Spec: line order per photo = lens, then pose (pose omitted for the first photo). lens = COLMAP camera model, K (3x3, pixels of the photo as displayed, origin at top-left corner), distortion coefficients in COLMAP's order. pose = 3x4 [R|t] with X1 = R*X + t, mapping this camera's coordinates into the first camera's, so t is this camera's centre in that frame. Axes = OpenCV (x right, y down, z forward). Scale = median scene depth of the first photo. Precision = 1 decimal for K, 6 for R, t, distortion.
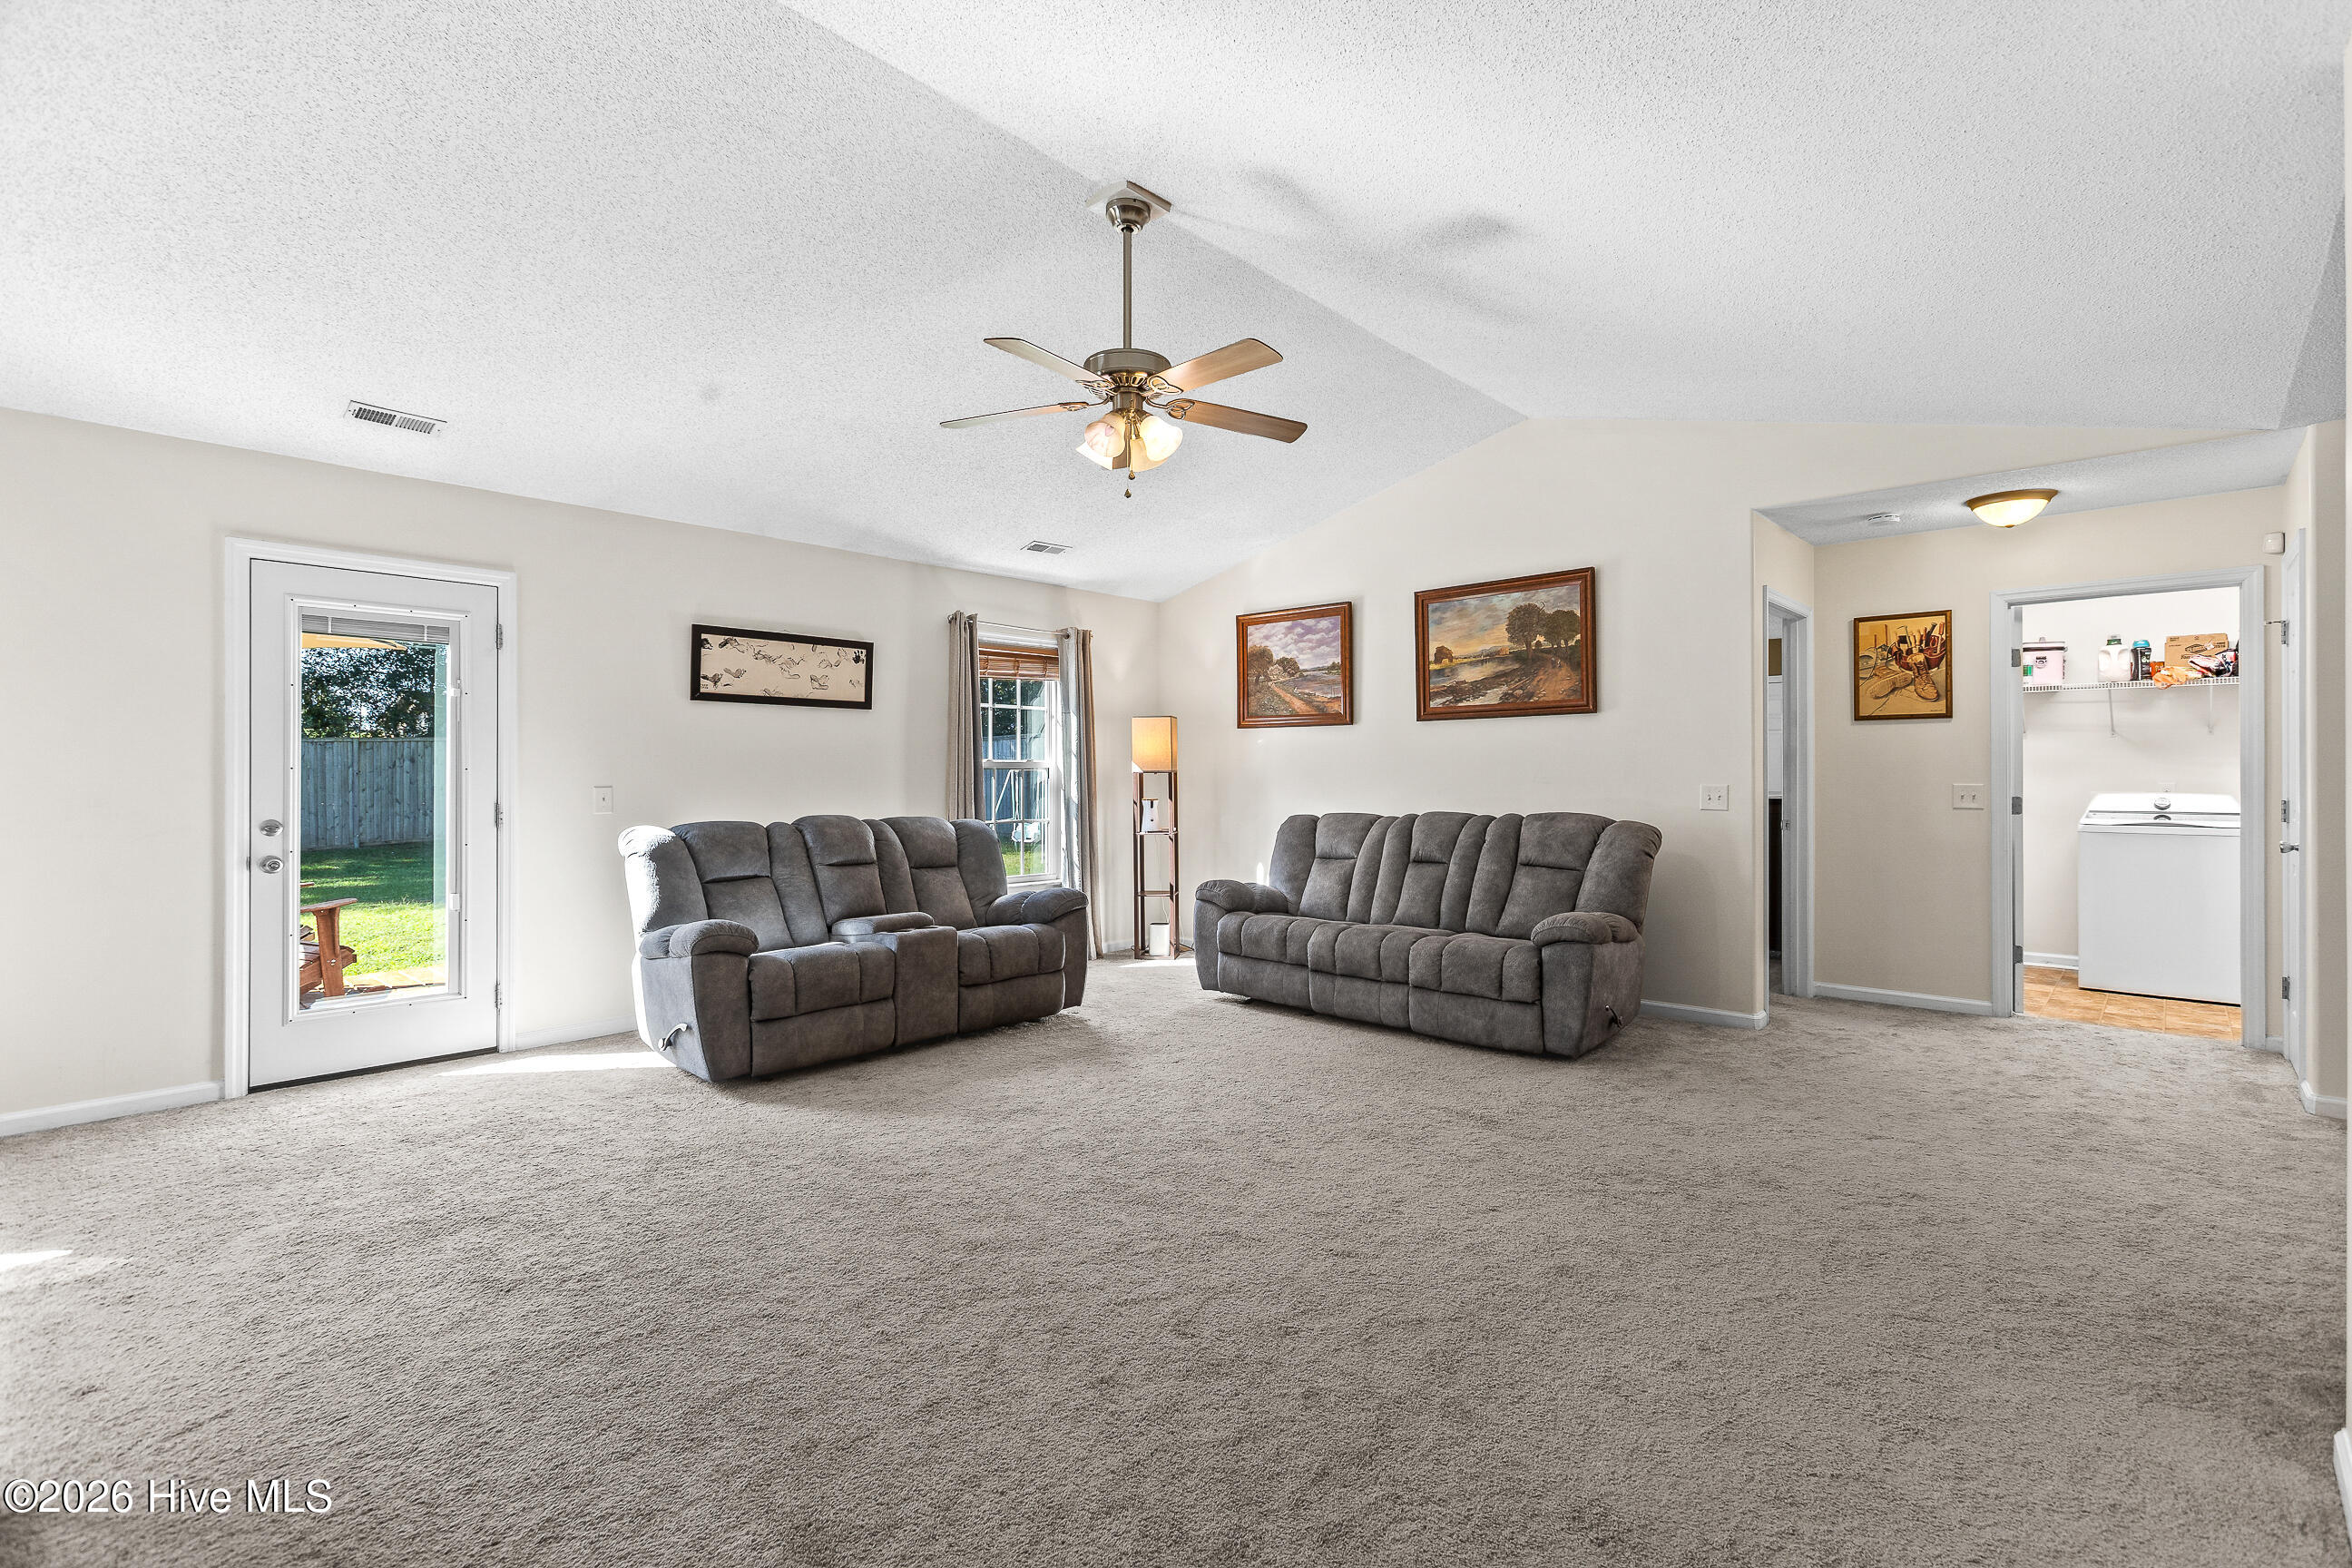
lens RADIAL K [[1068.8, 0, 1172.9], [0, 1068.8, 773.1], [0, 0, 1]] dist [0.000202, 0.000555]
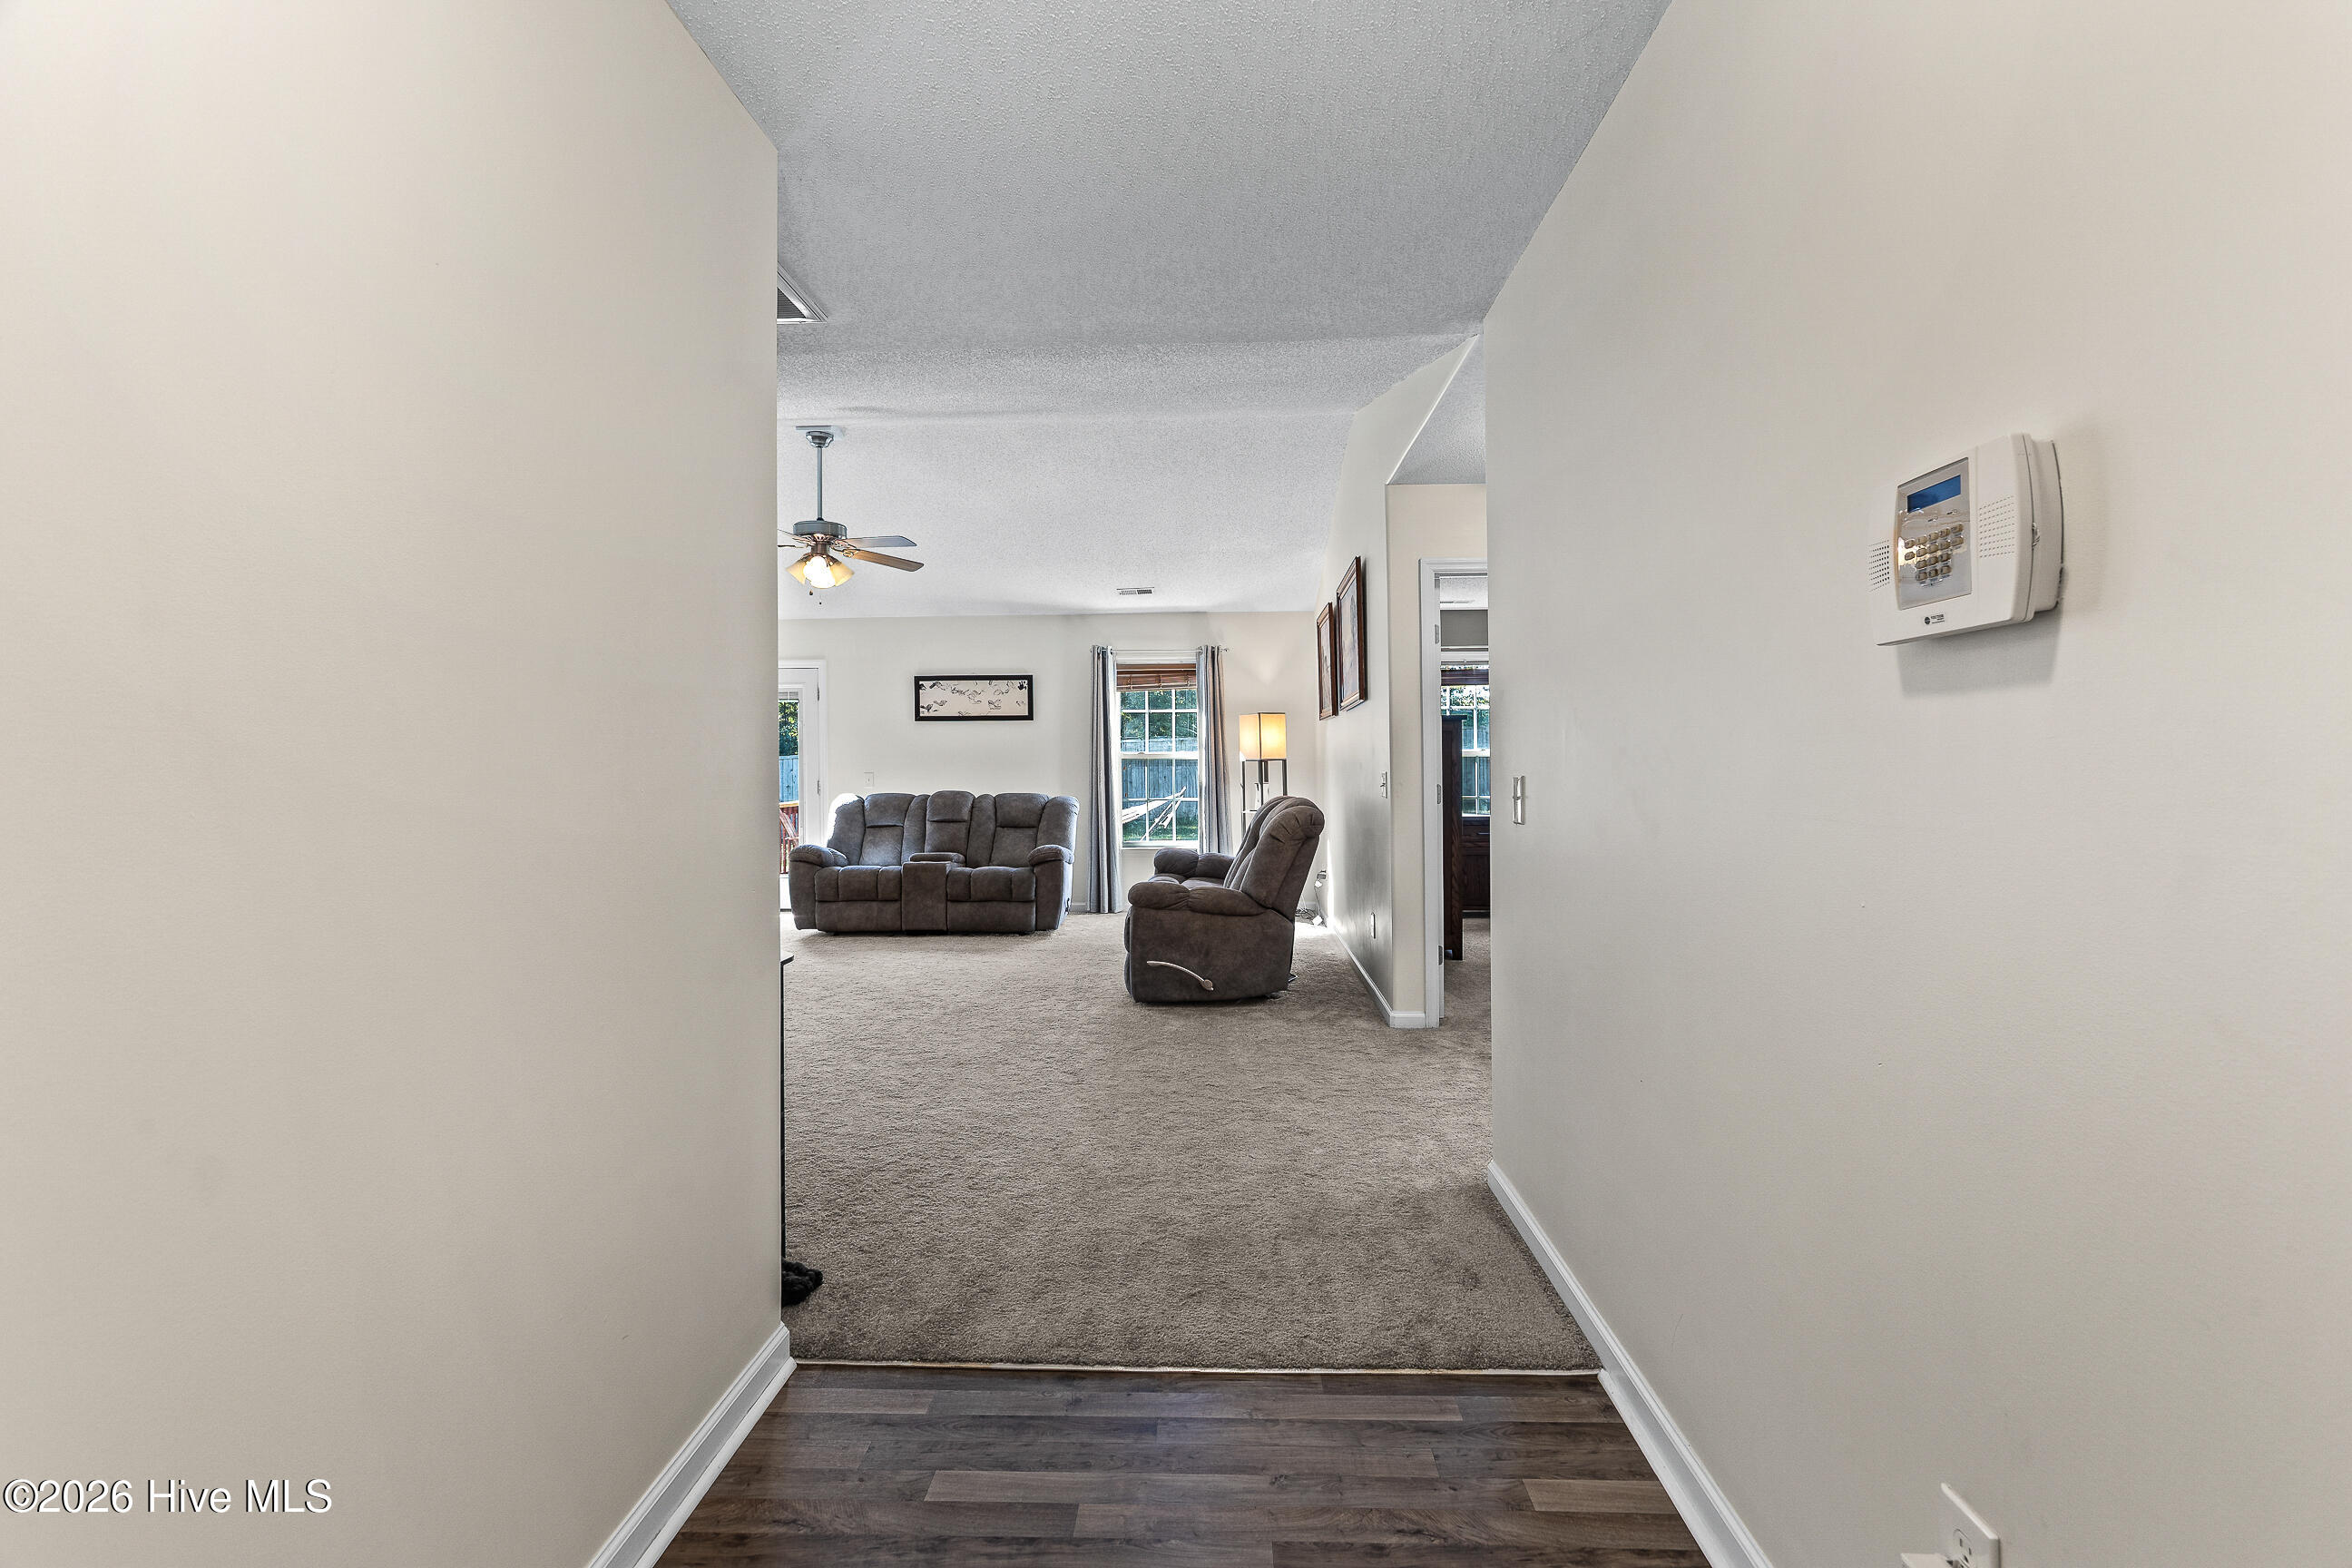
lens RADIAL K [[1079.3, 0, 1169.6], [0, 1079.3, 750.1], [0, 0, 1]] dist [-0.000442, -0.000009]
pose [[0.648429, -0.015739, -0.761112, 1.222333], [0.008287, 0.999873, -0.013617, 0.003907], [0.761230, 0.002522, 0.648477, 0.227436]]
